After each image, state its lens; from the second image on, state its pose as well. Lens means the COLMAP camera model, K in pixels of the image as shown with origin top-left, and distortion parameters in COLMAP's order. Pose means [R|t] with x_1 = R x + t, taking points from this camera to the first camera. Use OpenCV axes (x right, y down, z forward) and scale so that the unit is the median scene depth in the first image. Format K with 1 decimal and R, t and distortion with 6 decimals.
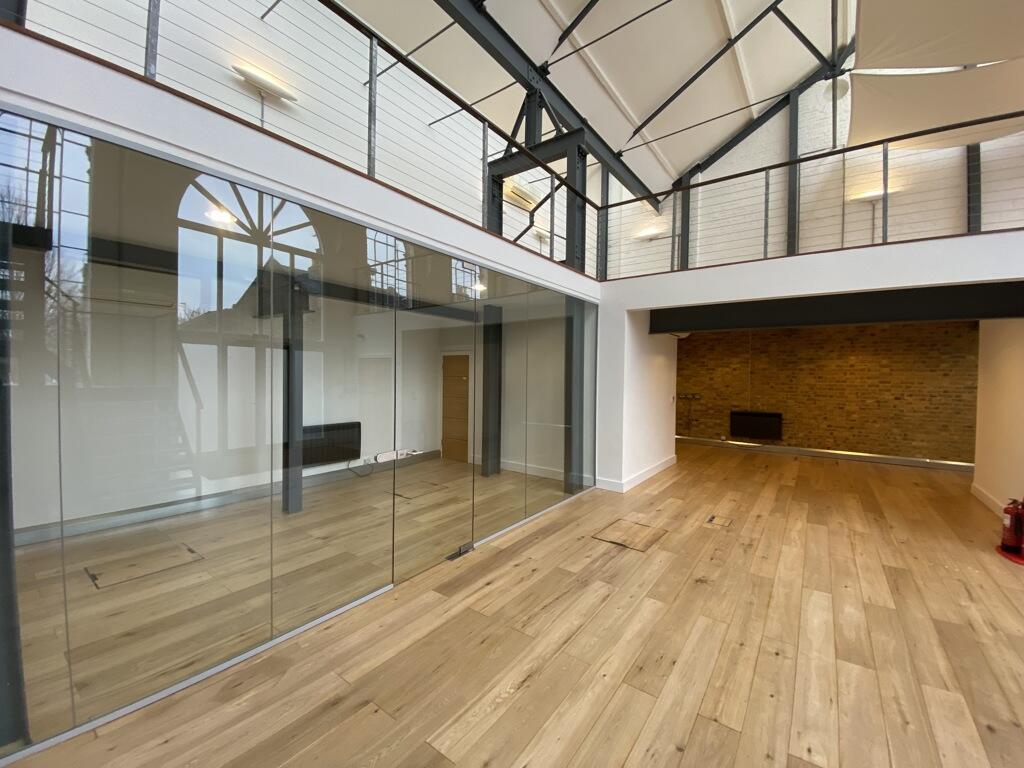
lens RADIAL K [[414.8, 0, 511.1], [0, 414.8, 381.1], [0, 0, 1]] dist [0.008139, -0.015811]
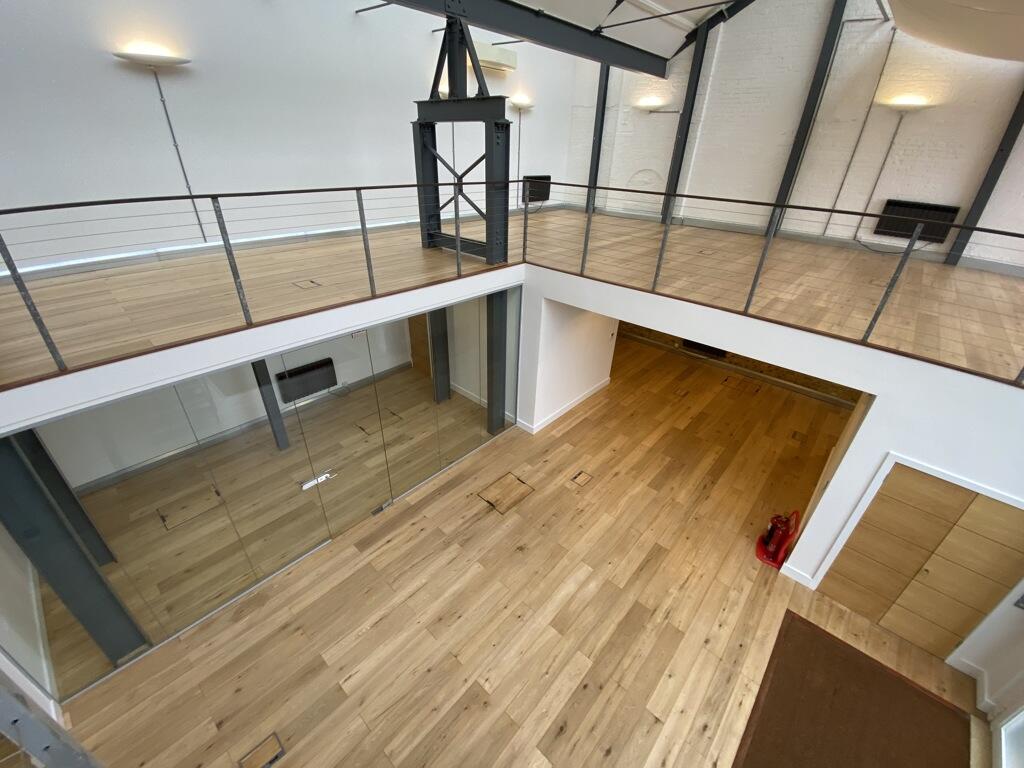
lens RADIAL K [[411.9, 0, 511.3], [0, 411.9, 380.7], [0, 0, 1]] dist [0.028177, -0.028653]
pose [[0.995019, 0.063079, -0.077193, 0.481570], [-0.018728, 0.878839, 0.476751, -0.808651], [0.097914, -0.472931, 0.875642, -0.089947]]
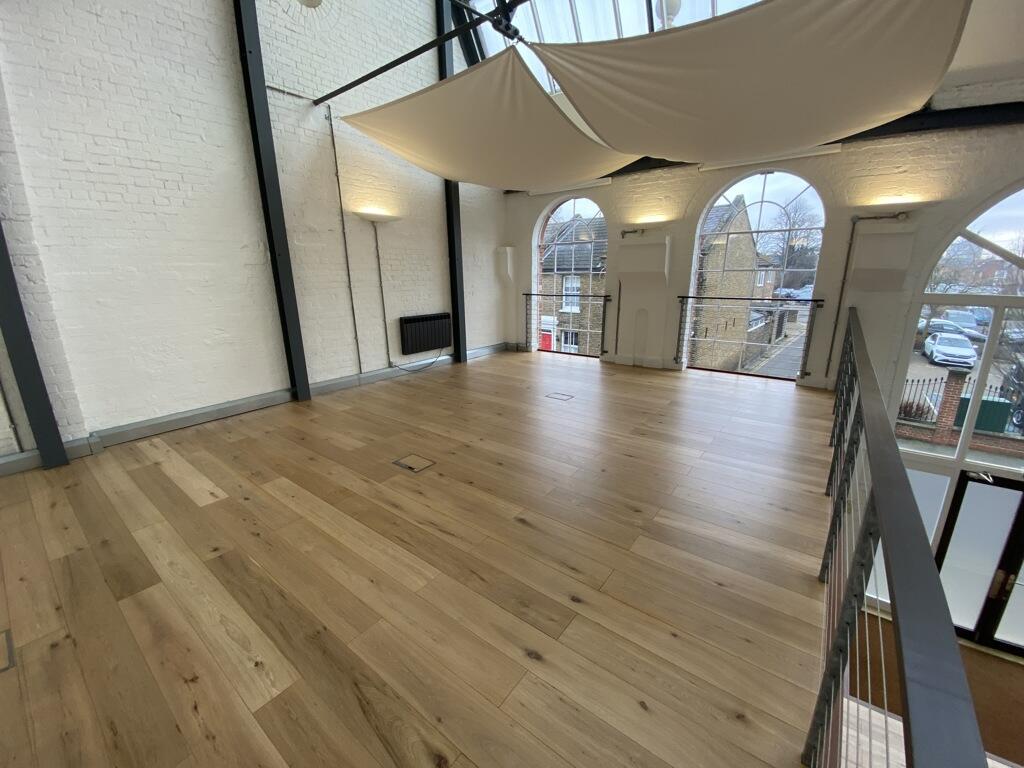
lens RADIAL K [[414.8, 0, 511.1], [0, 414.8, 381.1], [0, 0, 1]] dist [0.008139, -0.015811]
pose [[0.023777, -0.270707, 0.962368, 0.334089], [0.032933, 0.962330, 0.269883, -0.866106], [-0.999175, 0.025277, 0.031797, 1.819156]]
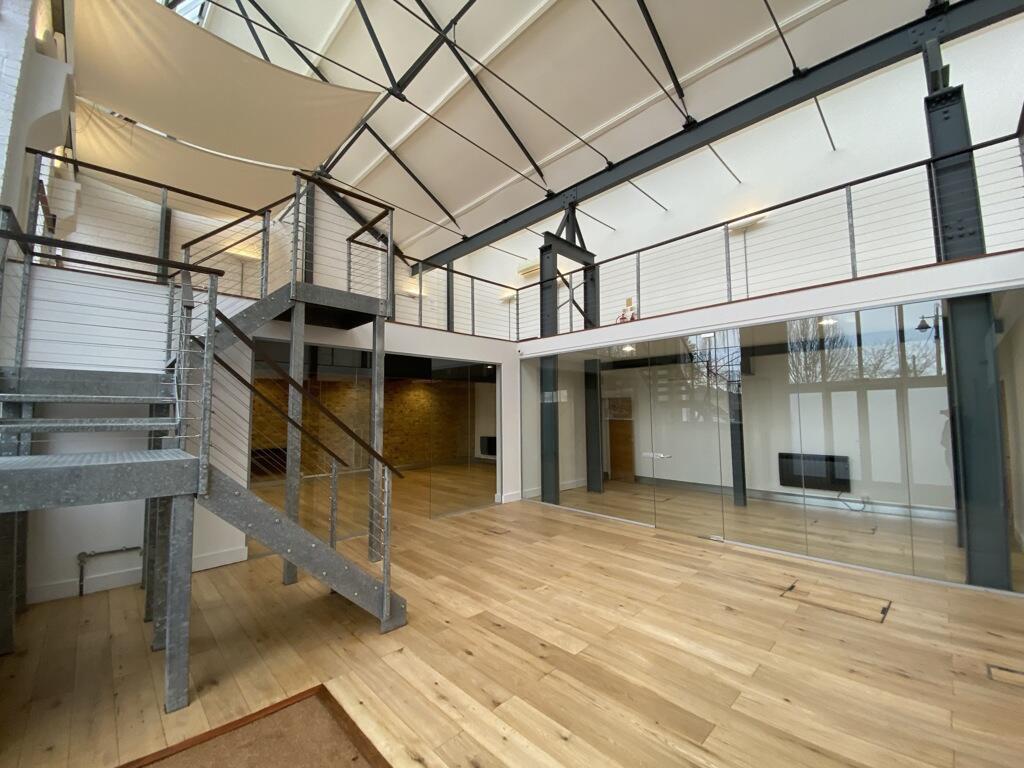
lens RADIAL K [[414.8, 0, 511.1], [0, 414.8, 381.1], [0, 0, 1]] dist [0.008139, -0.015811]
pose [[-0.156399, -0.090280, -0.983559, 1.527455], [-0.012333, 0.995915, -0.089453, 0.018216], [0.987617, -0.001860, -0.156873, 0.599746]]
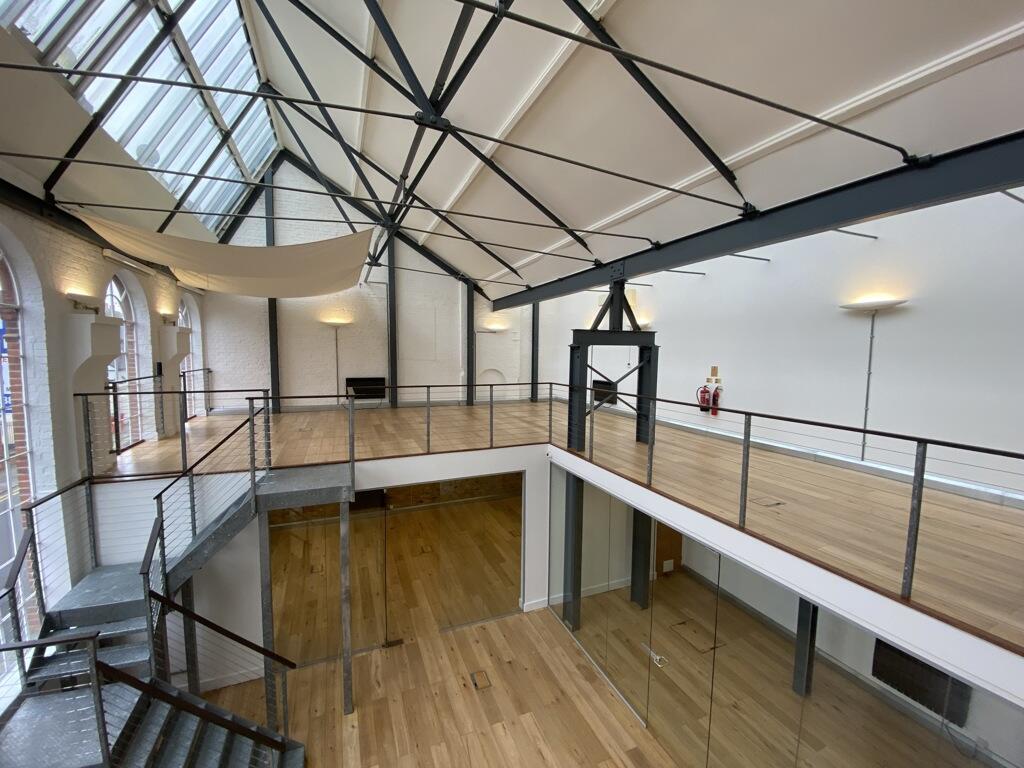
lens RADIAL K [[411.9, 0, 511.3], [0, 411.9, 380.7], [0, 0, 1]] dist [0.028177, -0.028653]
pose [[-0.513265, 0.044901, -0.857055, 1.186035], [-0.034198, 0.996767, 0.072701, -0.864282], [0.857549, 0.066625, -0.510070, 1.166579]]
